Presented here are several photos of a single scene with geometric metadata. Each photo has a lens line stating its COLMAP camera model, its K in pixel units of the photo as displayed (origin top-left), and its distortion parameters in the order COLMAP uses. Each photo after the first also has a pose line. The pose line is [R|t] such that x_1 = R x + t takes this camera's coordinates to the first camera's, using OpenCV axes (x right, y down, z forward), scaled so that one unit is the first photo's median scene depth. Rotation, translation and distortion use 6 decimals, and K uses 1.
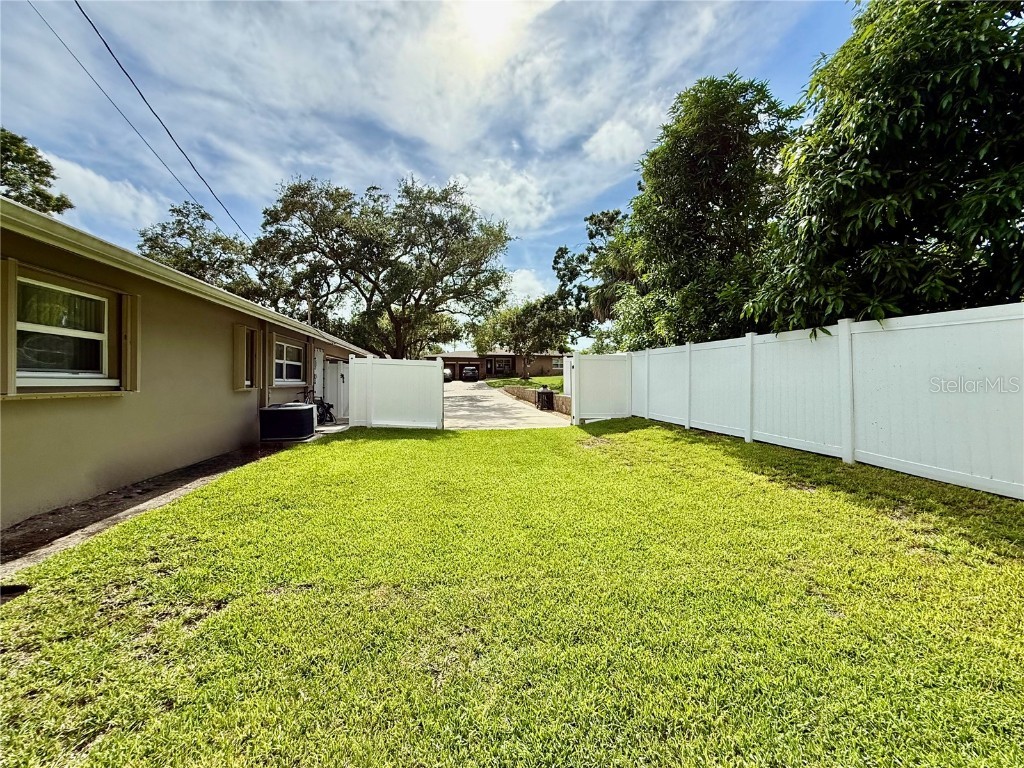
lens RADIAL K [[407.4, 0, 512.0], [0, 407.4, 384.0], [0, 0, 1]] dist [0.006827, -0.000060]
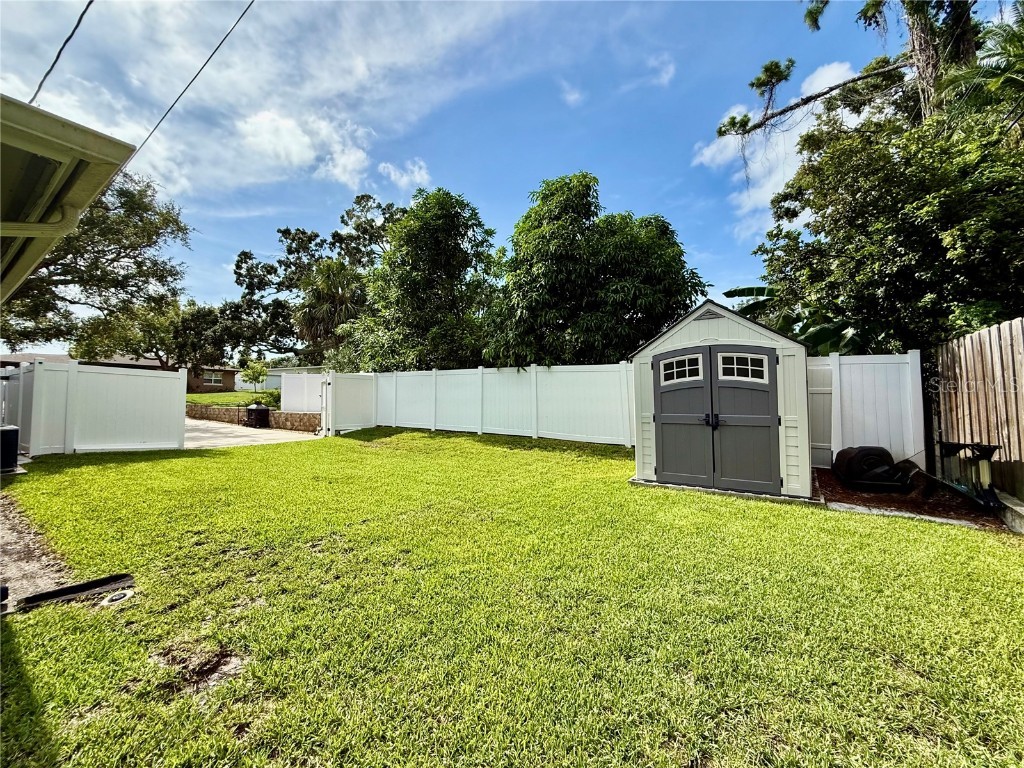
lens RADIAL K [[409.8, 0, 507.5], [0, 409.8, 383.2], [0, 0, 1]] dist [-0.001540, 0.000041]
pose [[0.696082, 0.032817, 0.717212, -0.259297], [0.003106, 0.998808, -0.048716, 0.010299], [-0.717955, 0.036138, 0.695151, -0.101408]]
